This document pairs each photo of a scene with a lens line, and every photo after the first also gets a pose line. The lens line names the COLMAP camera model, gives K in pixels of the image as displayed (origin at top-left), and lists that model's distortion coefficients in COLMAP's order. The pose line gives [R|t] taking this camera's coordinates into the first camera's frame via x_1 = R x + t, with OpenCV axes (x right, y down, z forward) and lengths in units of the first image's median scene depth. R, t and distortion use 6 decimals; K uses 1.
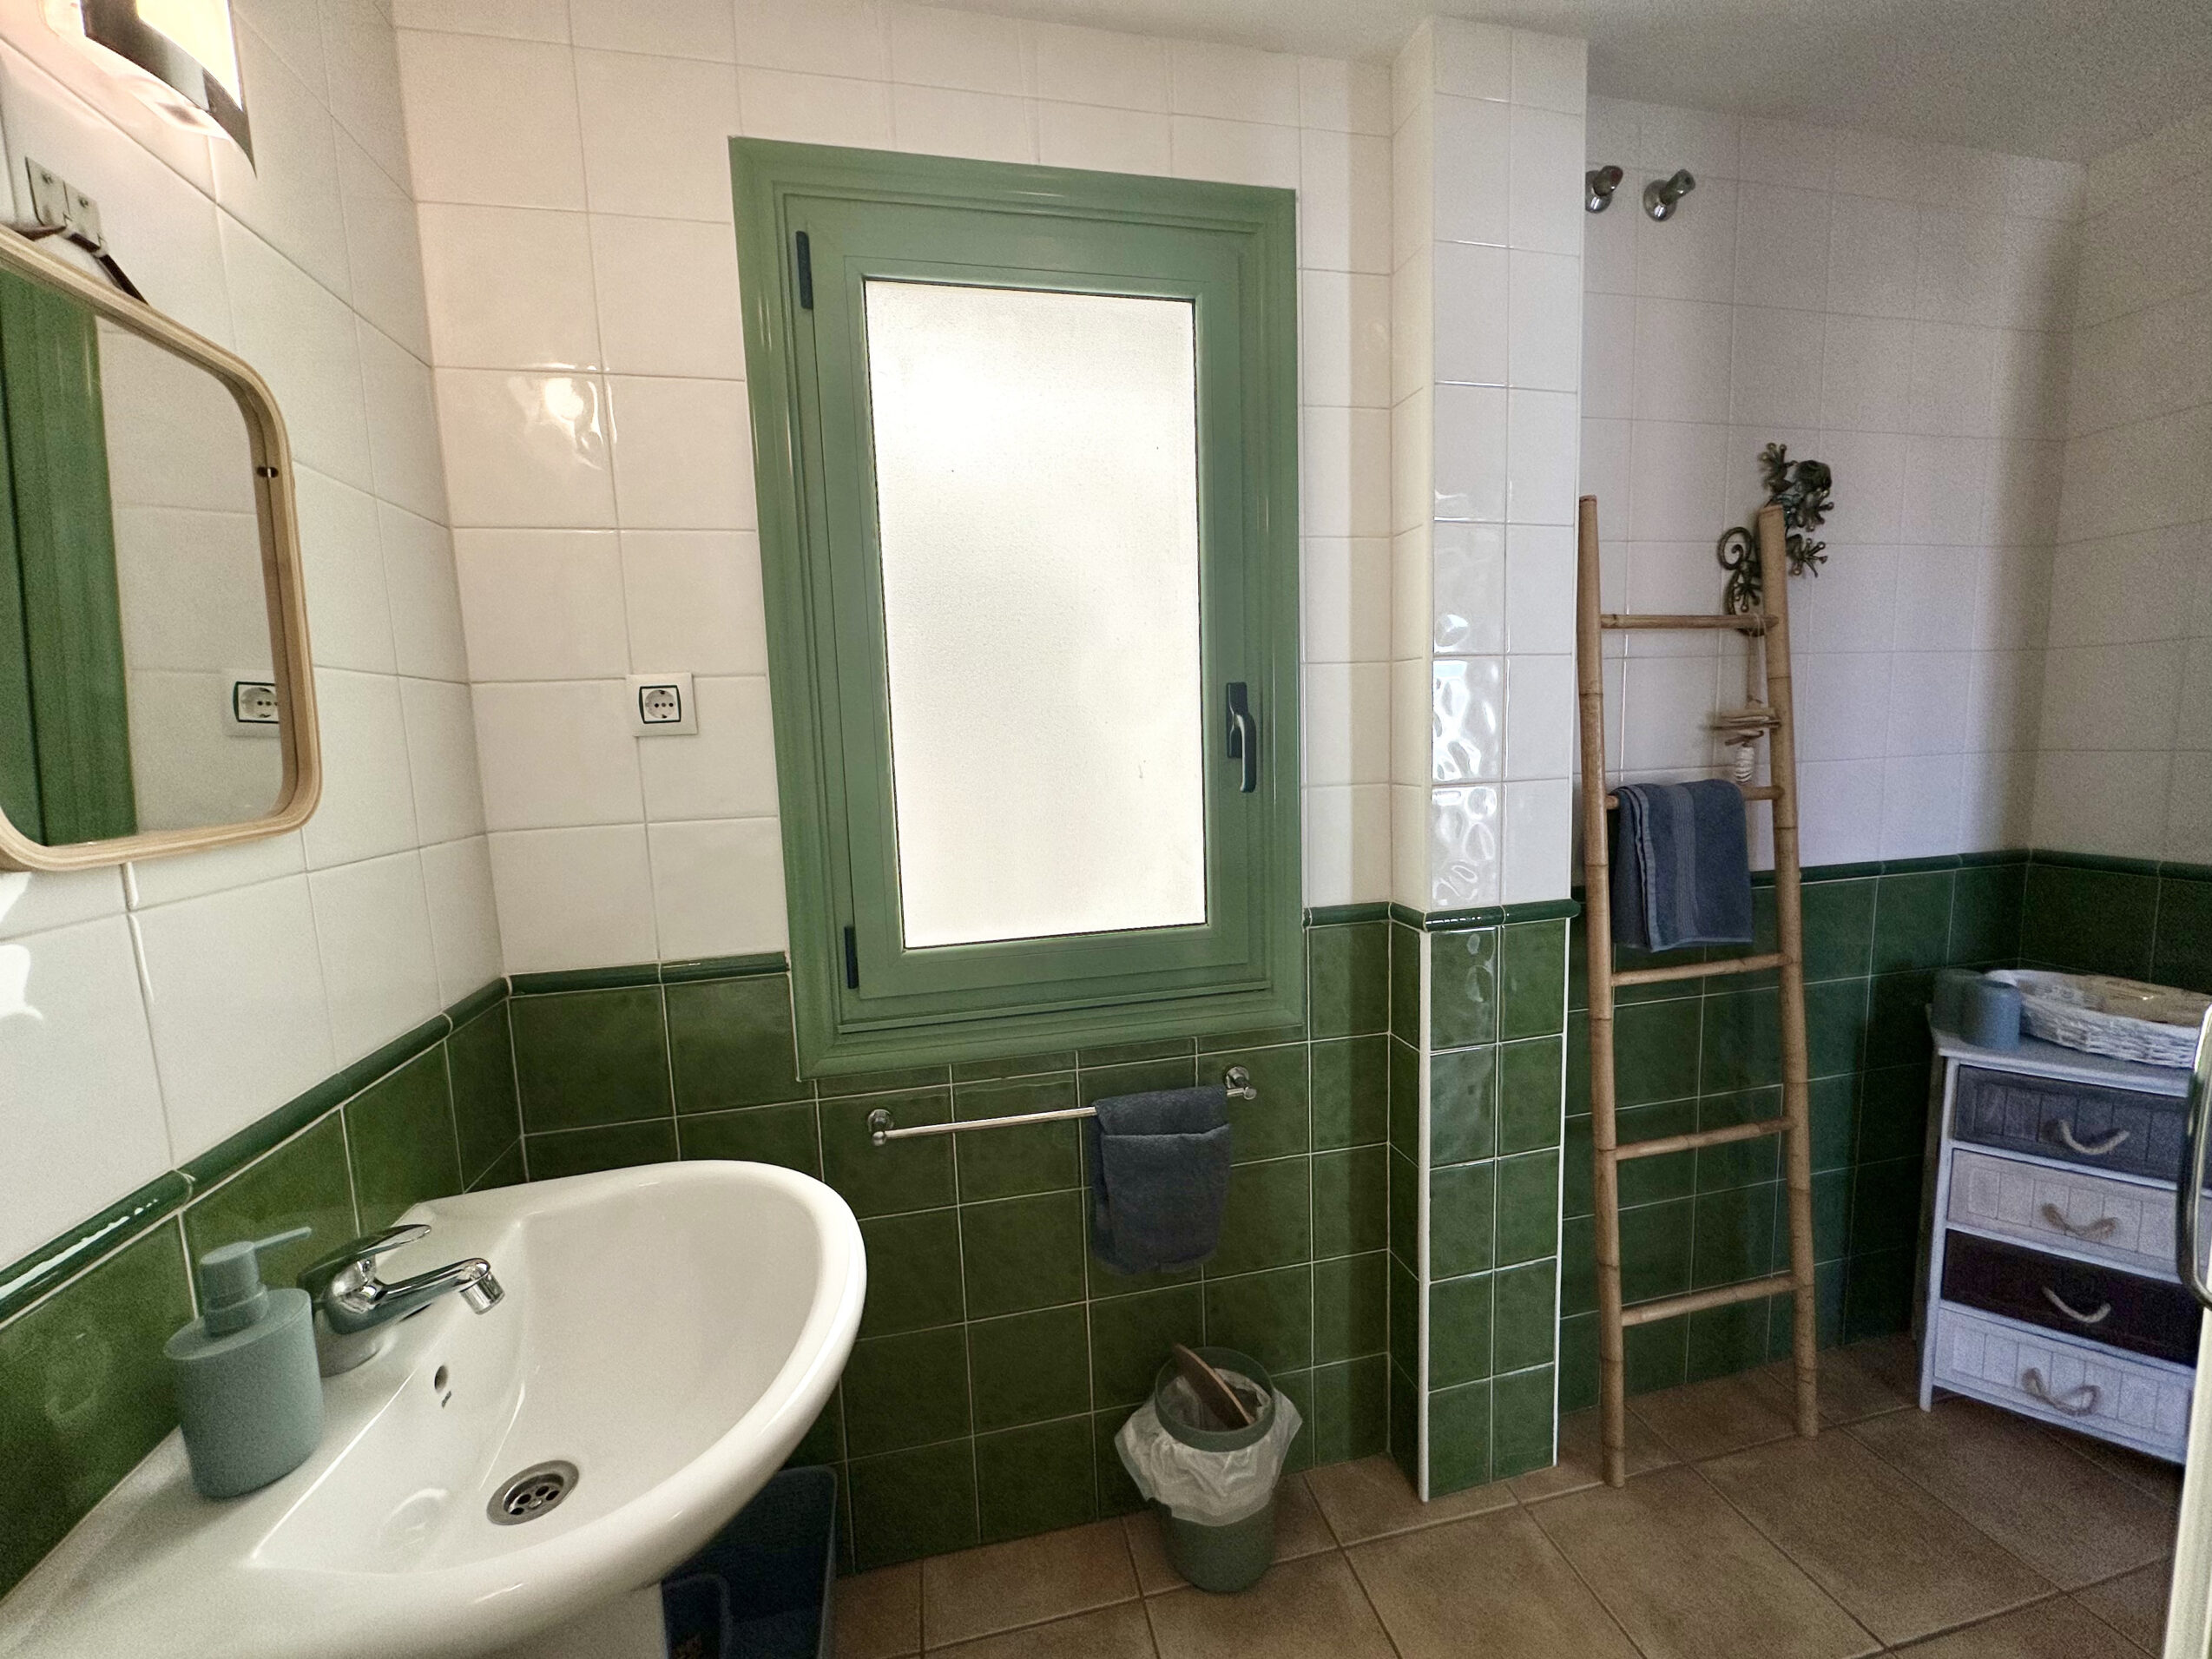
lens RADIAL K [[882.6, 0, 1097.5], [0, 882.6, 831.7], [0, 0, 1]] dist [-0.004457, 0.000815]
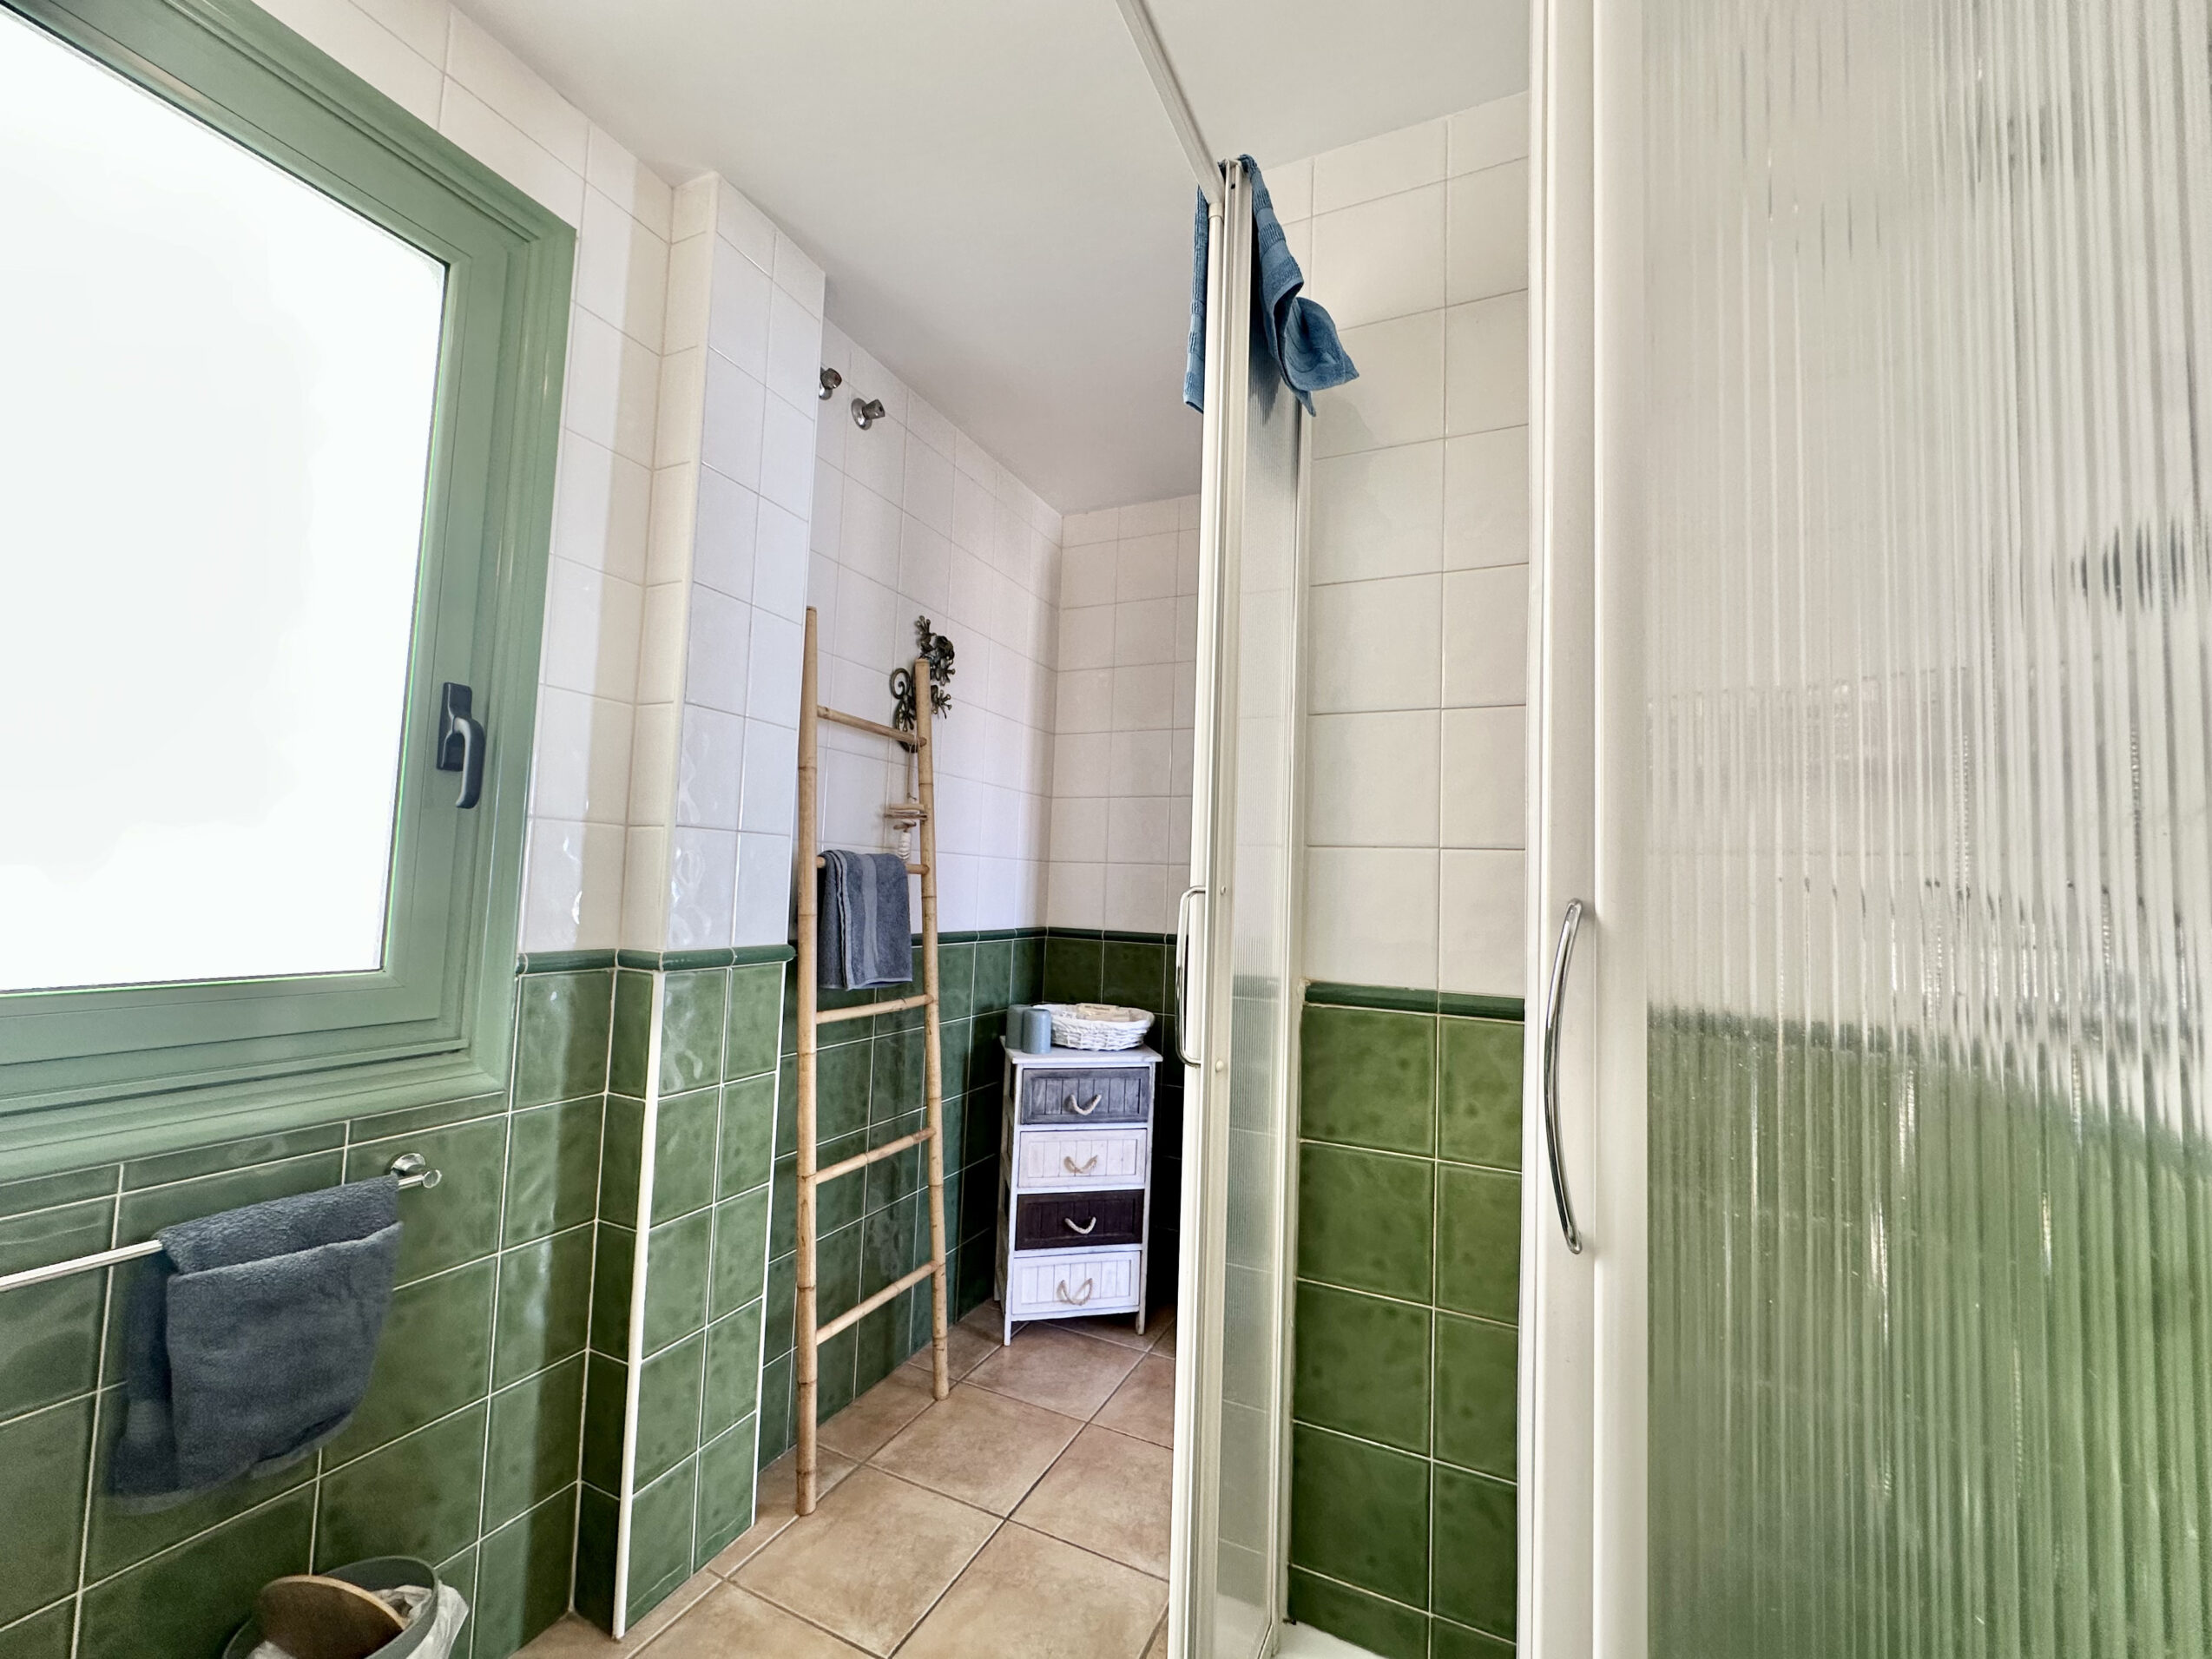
lens RADIAL K [[882.6, 0, 1104.4], [0, 882.6, 825.7], [0, 0, 1]] dist [-0.004457, 0.000815]
pose [[0.607278, 0.110152, 0.786816, -0.112041], [0.031111, 0.986286, -0.162089, 0.117097], [-0.793880, 0.122912, 0.595523, -0.004469]]
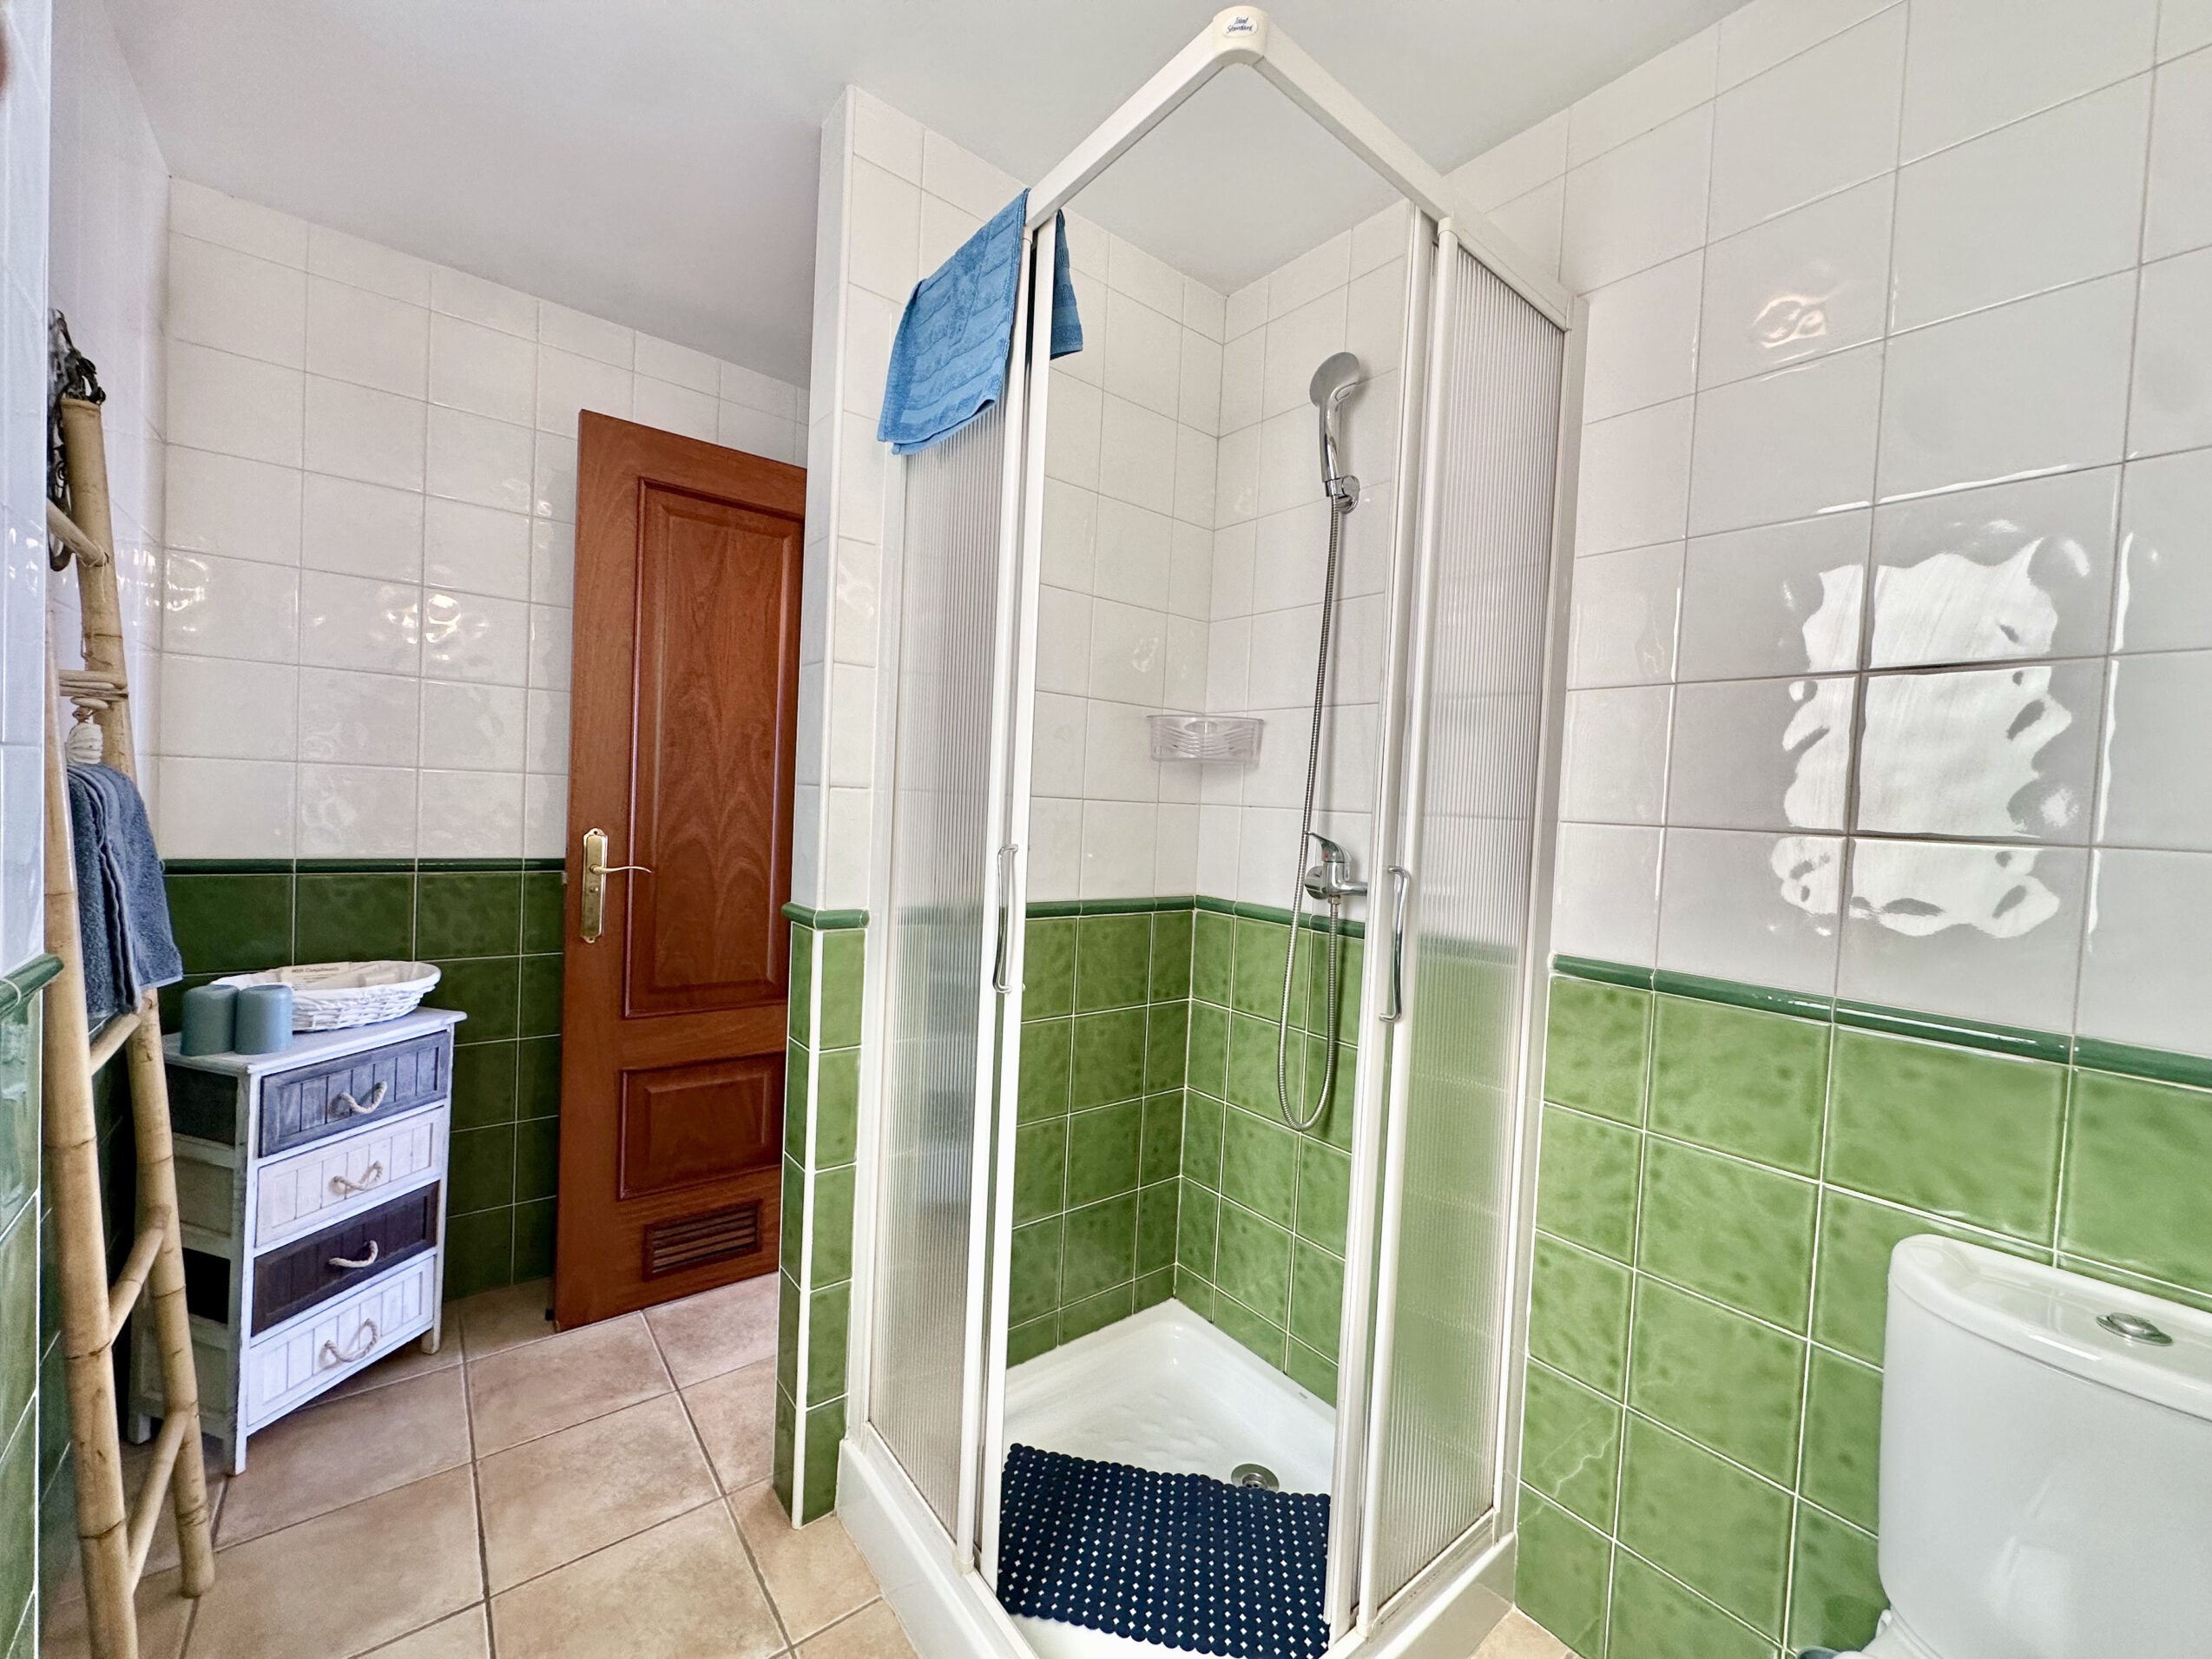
lens RADIAL K [[882.6, 0, 1096.6], [0, 882.6, 825.0], [0, 0, 1]] dist [-0.004457, 0.000815]
pose [[-0.432216, -0.006390, 0.901747, -0.284186], [0.071310, 0.996601, 0.041241, 0.018153], [-0.898946, 0.082129, -0.430291, 0.593170]]
